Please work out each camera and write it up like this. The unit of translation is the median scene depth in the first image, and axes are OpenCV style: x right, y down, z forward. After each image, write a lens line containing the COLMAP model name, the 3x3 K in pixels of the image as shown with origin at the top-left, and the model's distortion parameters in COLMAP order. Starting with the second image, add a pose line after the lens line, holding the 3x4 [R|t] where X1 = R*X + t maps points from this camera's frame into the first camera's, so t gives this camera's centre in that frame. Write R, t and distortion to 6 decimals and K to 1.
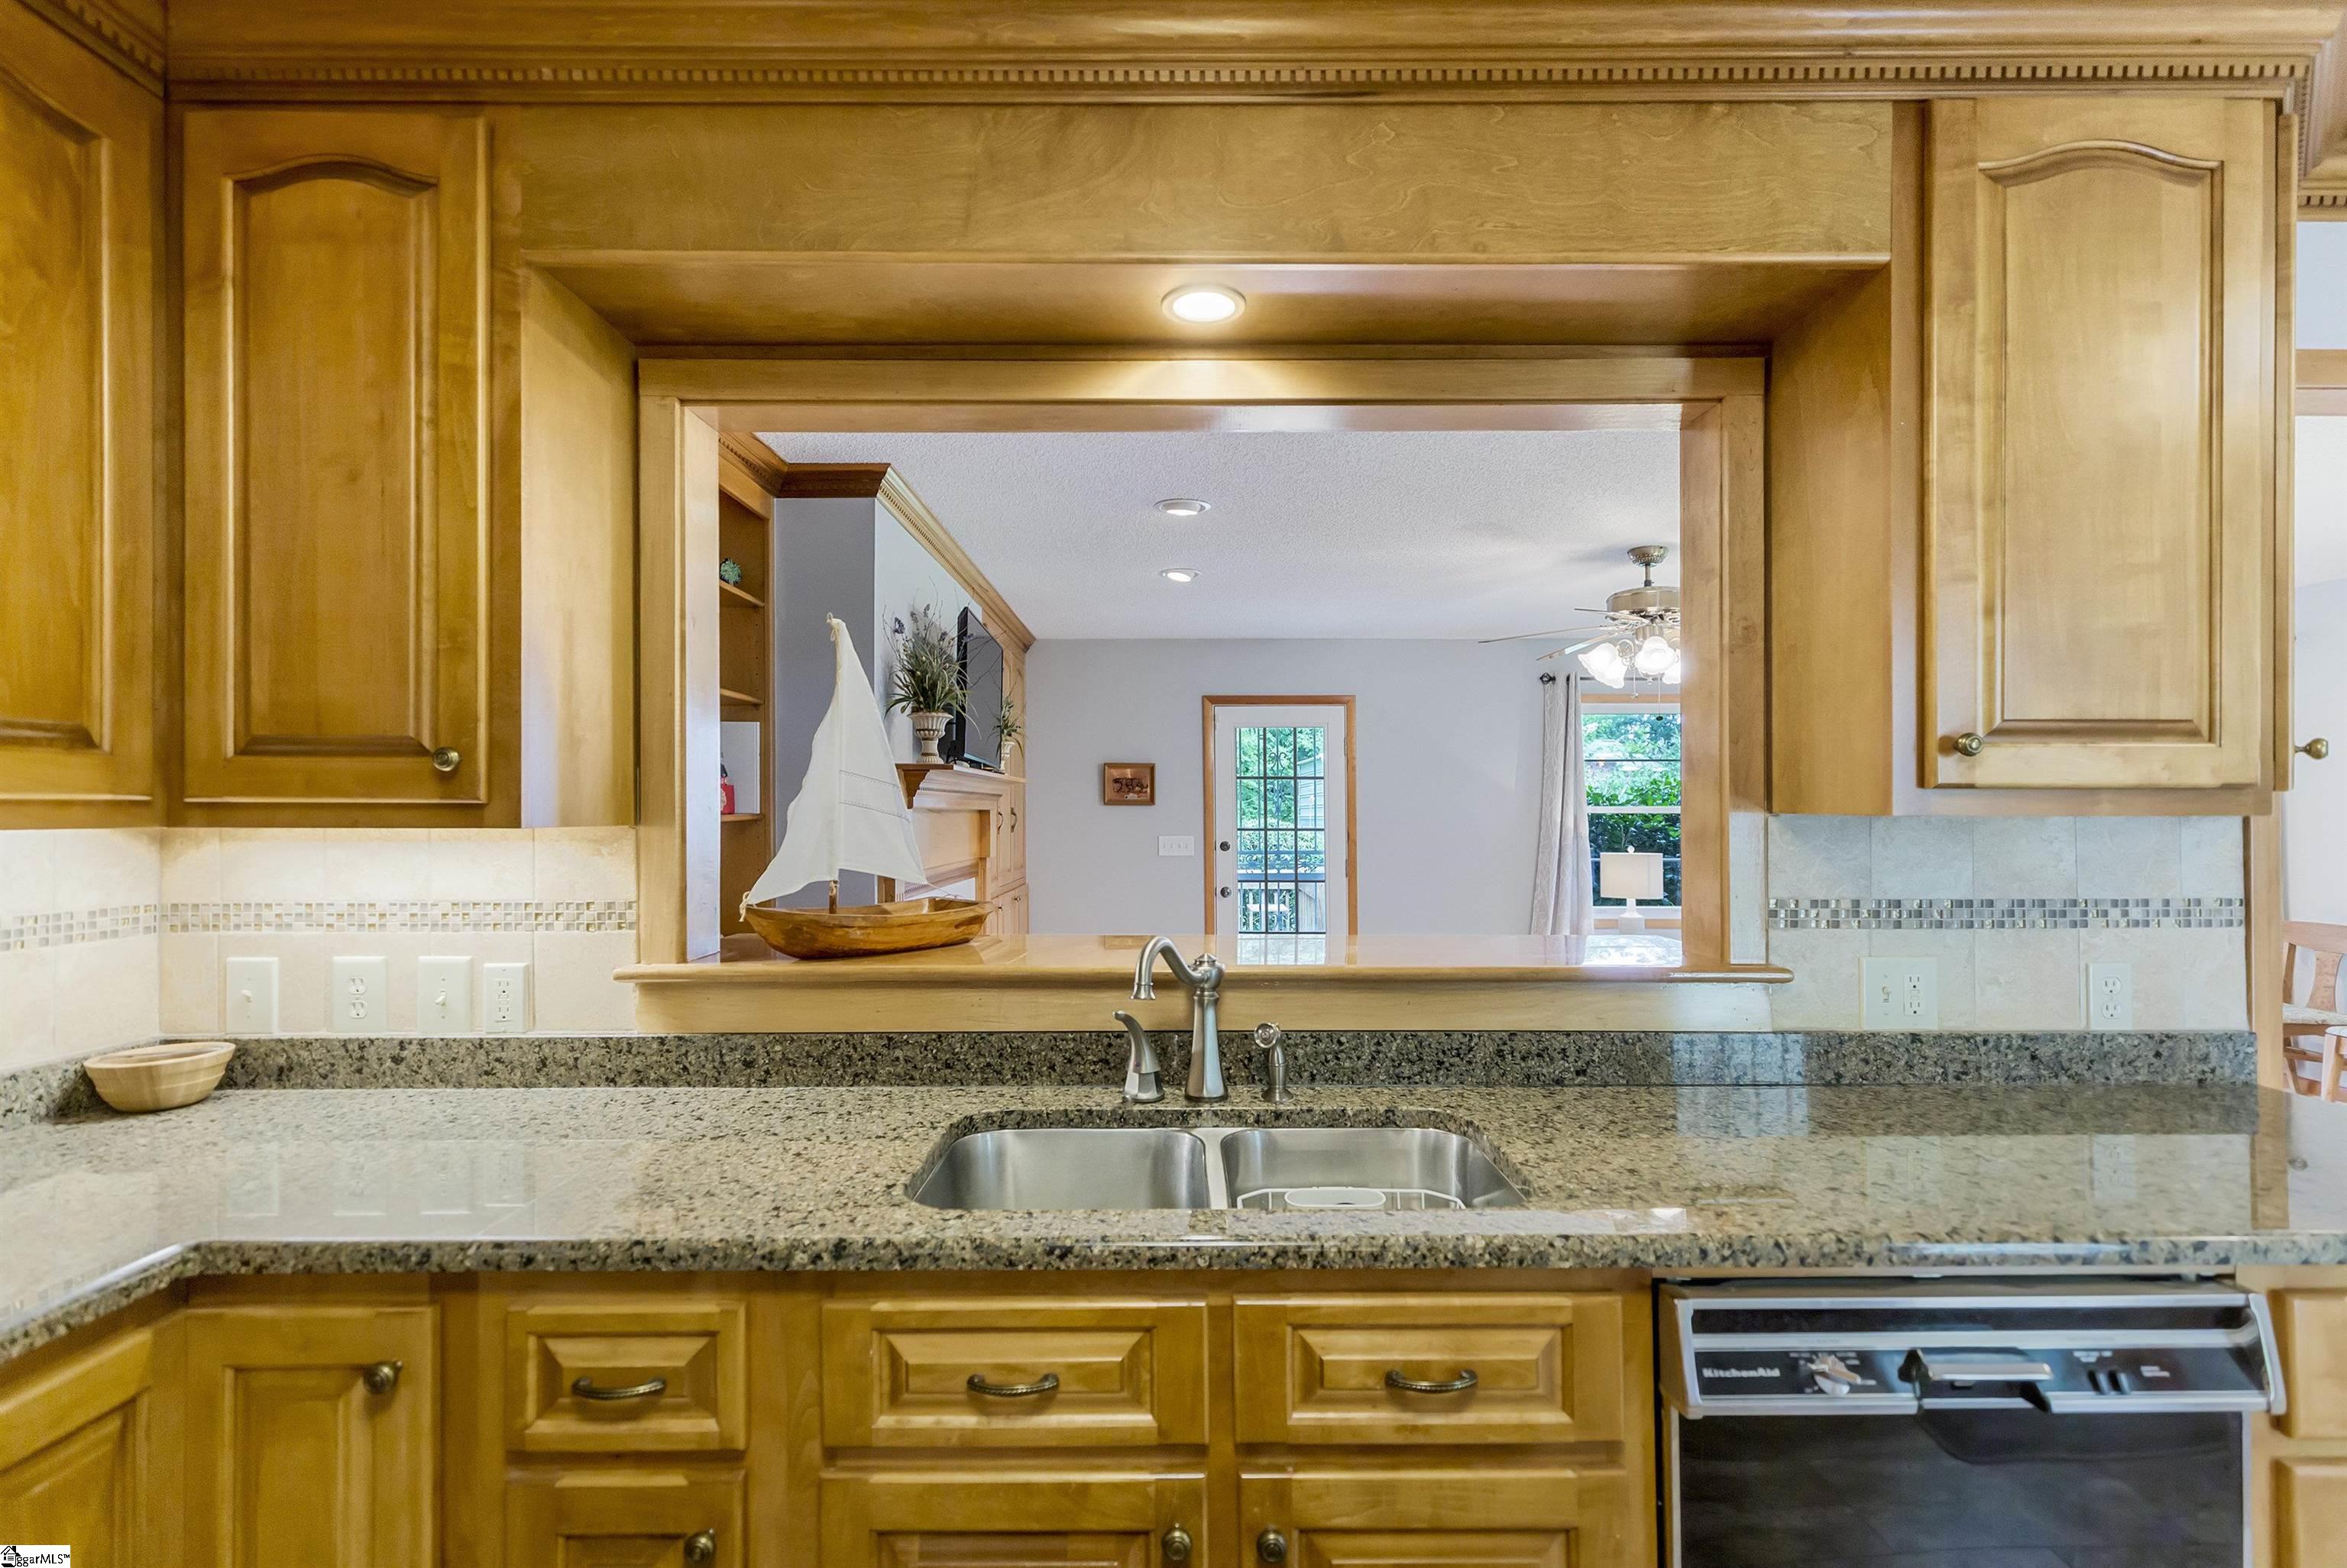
lens RADIAL K [[1066.5, 0, 1175.3], [0, 1066.5, 797.4], [0, 0, 1]] dist [0.004868, 0.000371]
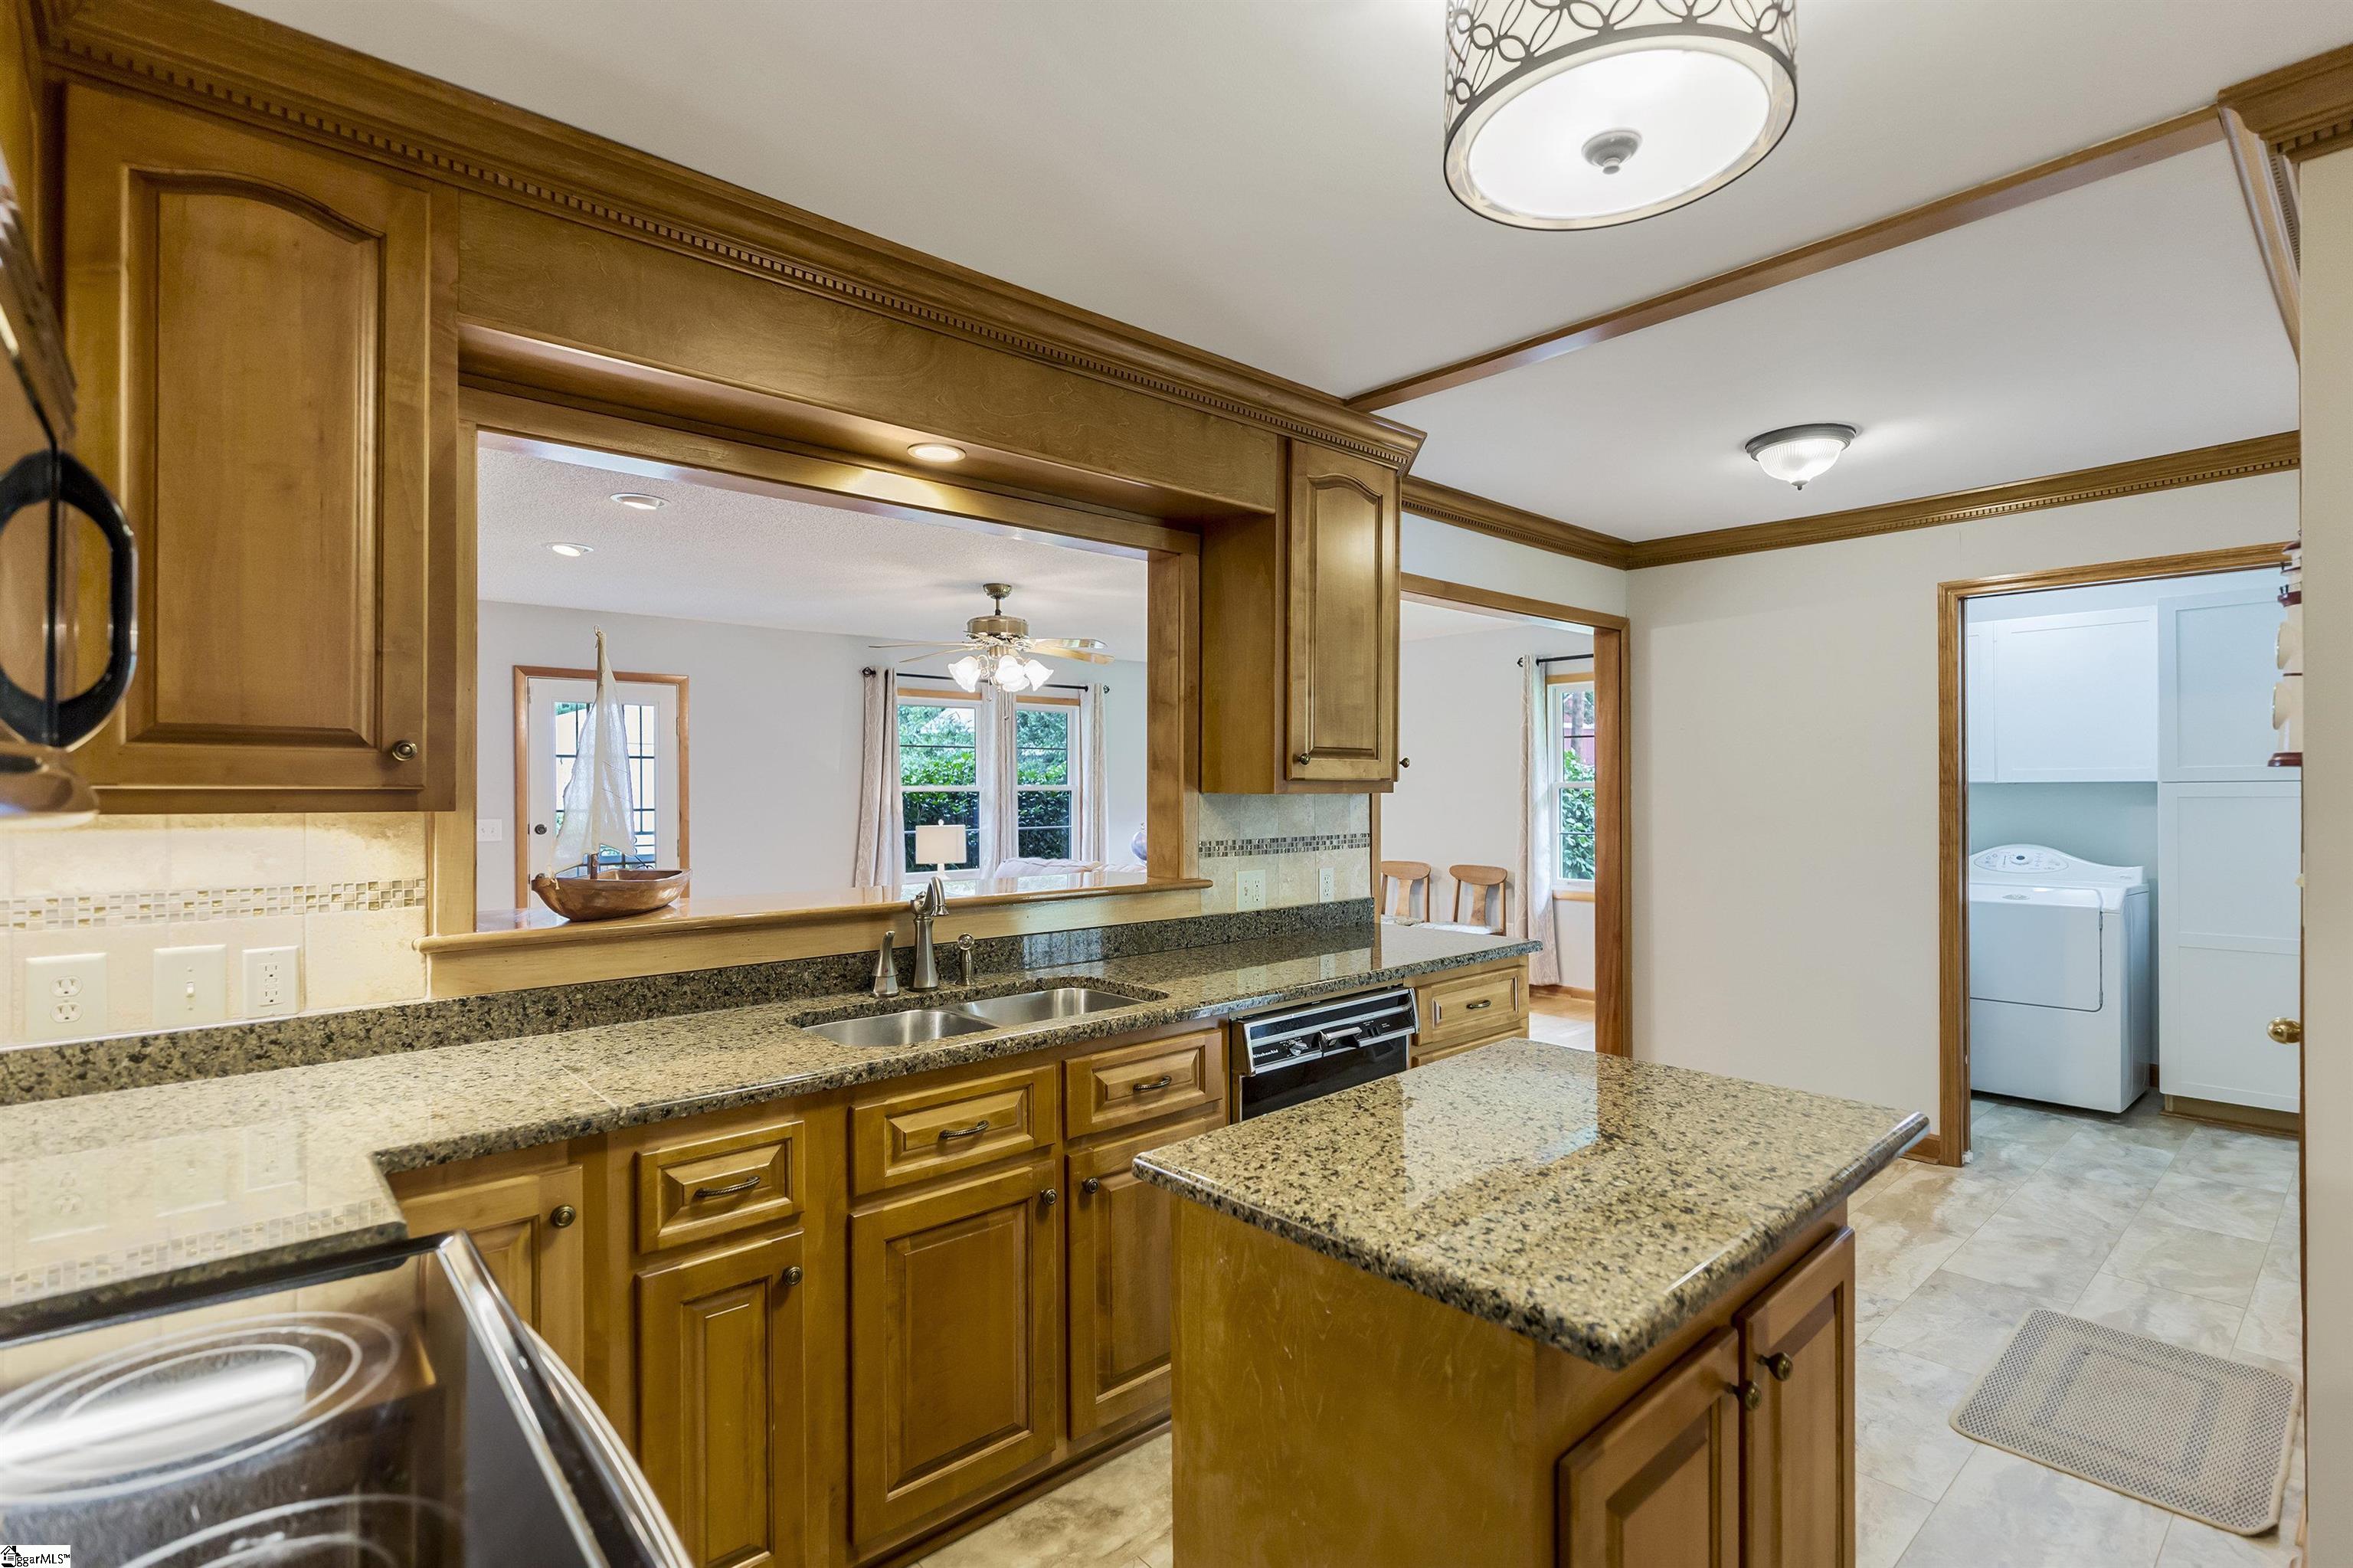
lens RADIAL K [[1089.7, 0, 1183.6], [0, 1089.7, 775.0], [0, 0, 1]] dist [0.000273, 0.000218]
pose [[0.751888, 0.005860, 0.659265, -0.666911], [-0.005656, 0.999981, -0.002438, -0.009715], [-0.659267, -0.001896, 0.751906, -0.343554]]
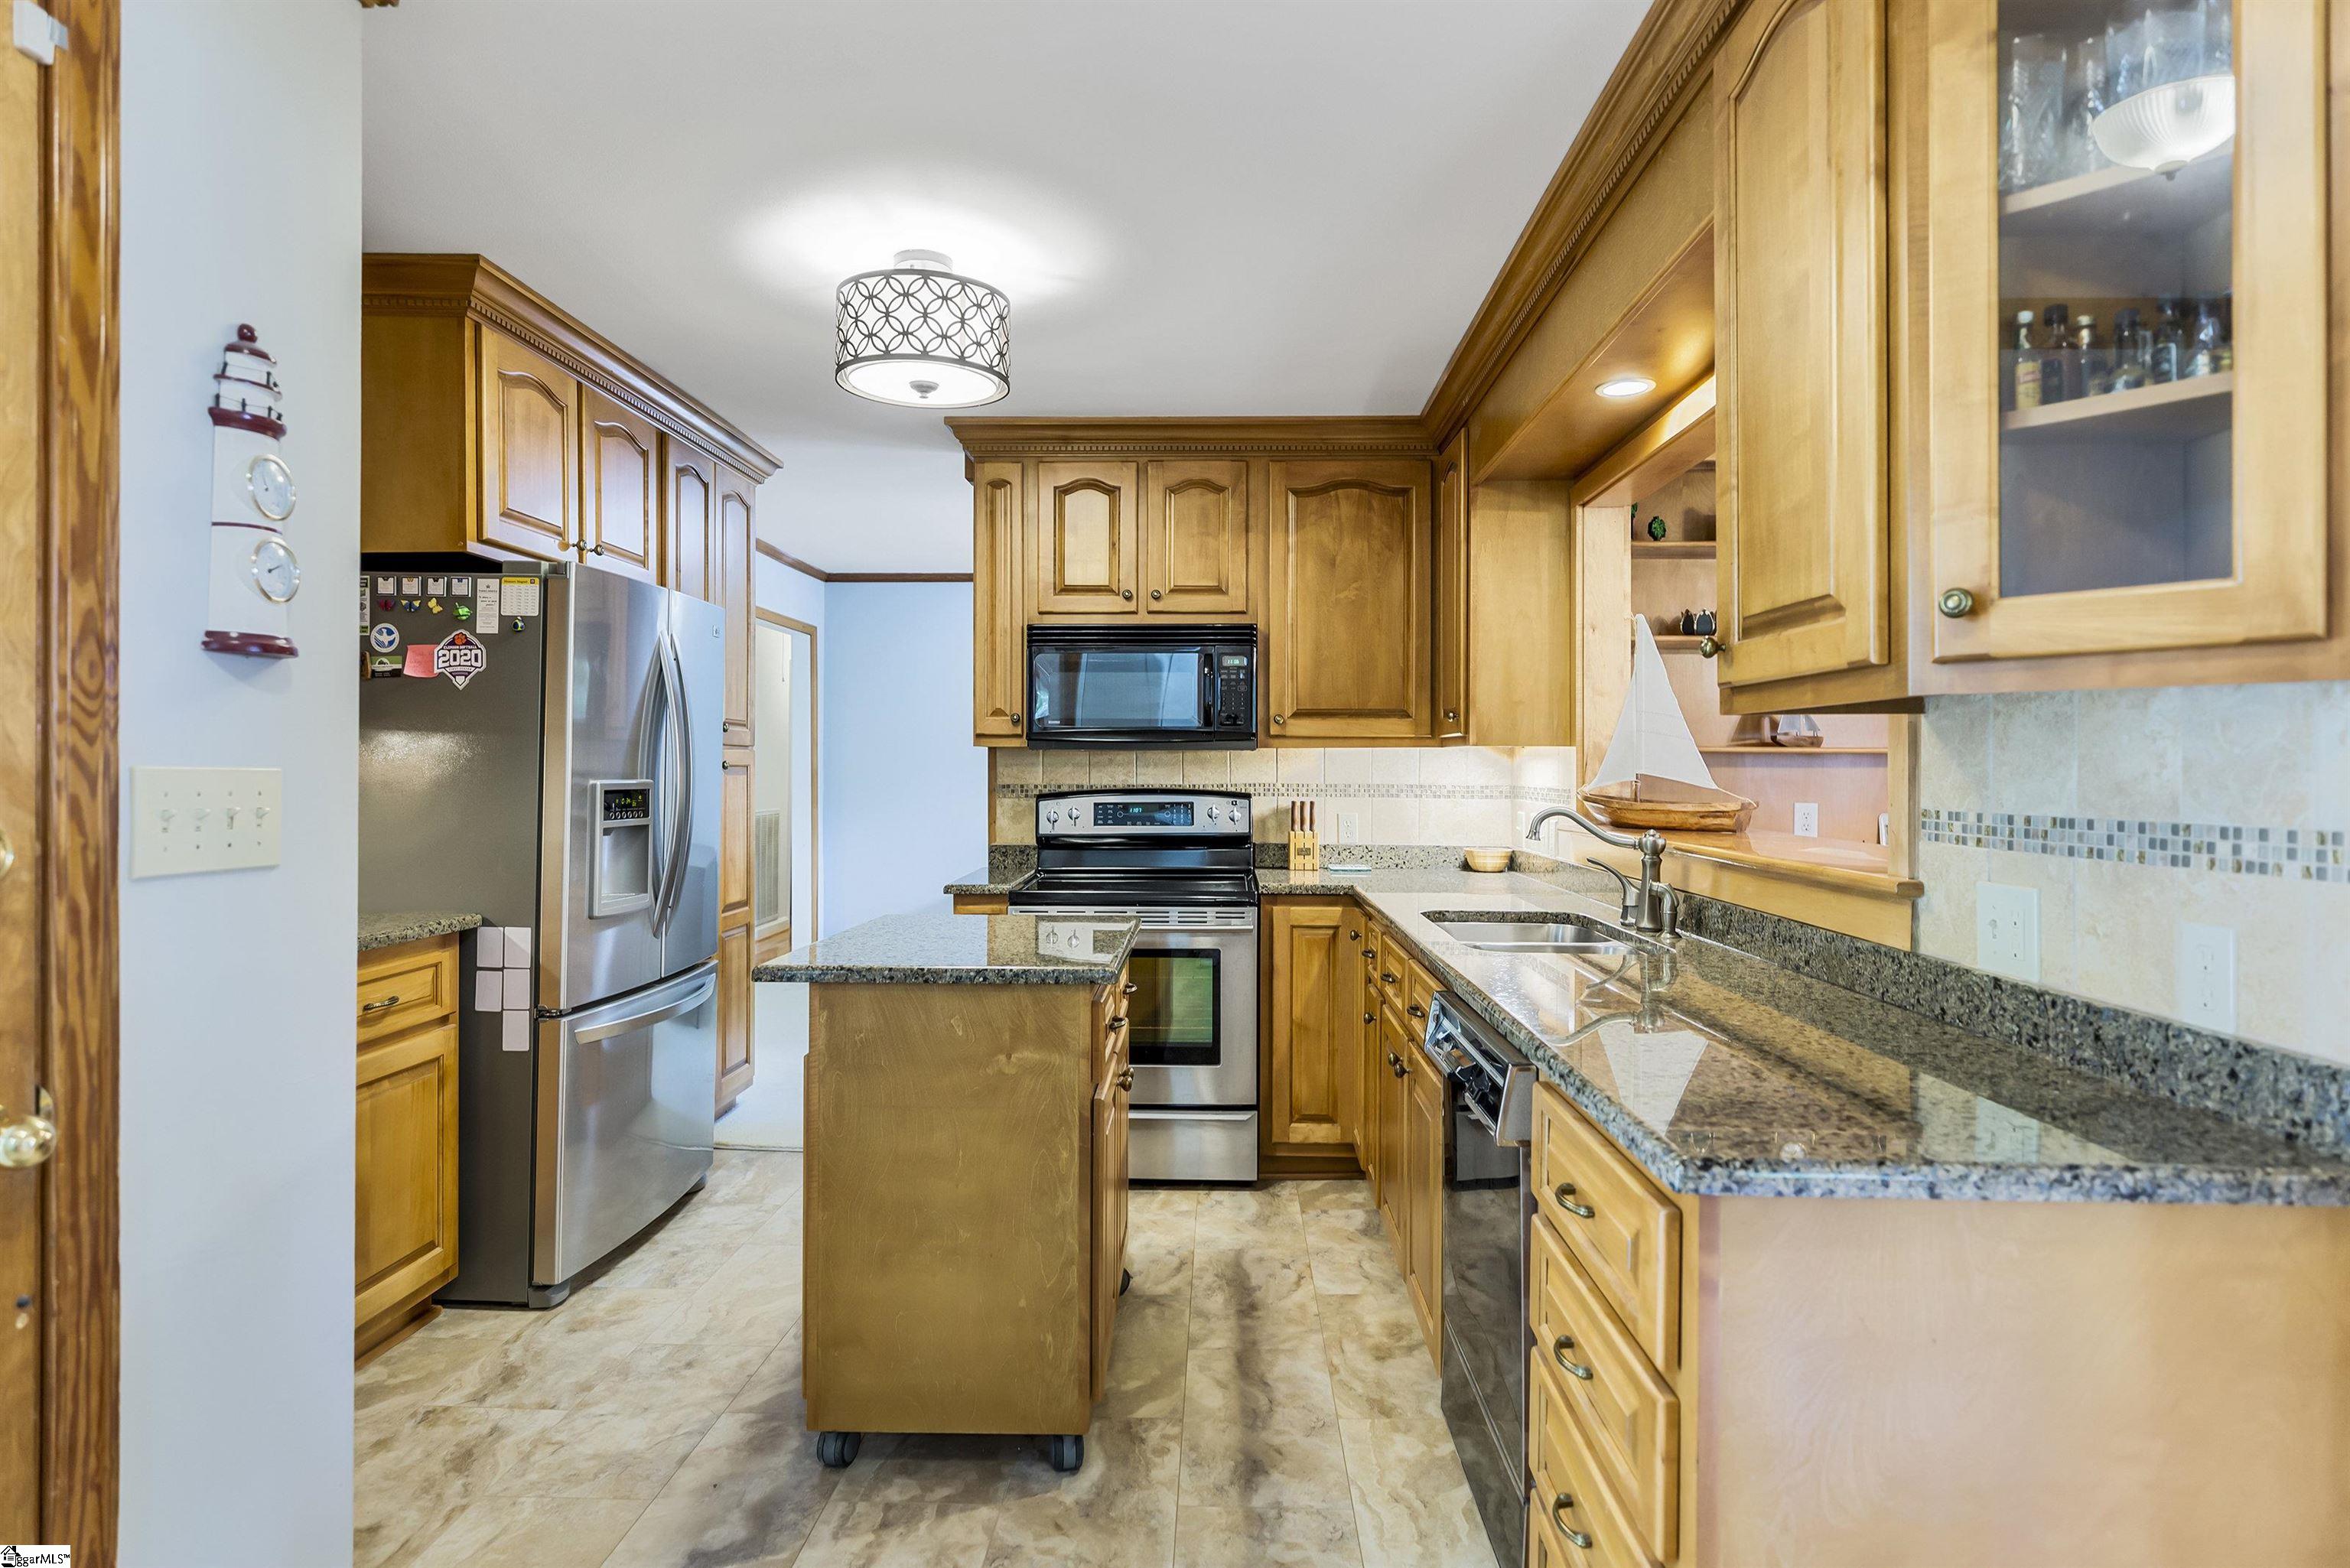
lens RADIAL K [[1359.9, 0, 1186.3], [0, 1359.9, 761.2], [0, 0, 1]] dist [0.002299, -0.000064]
pose [[-0.043227, -0.006618, -0.999043, 1.781538], [0.000886, 0.999977, -0.006663, 0.063643], [0.999065, -0.001173, -0.043220, 0.435948]]
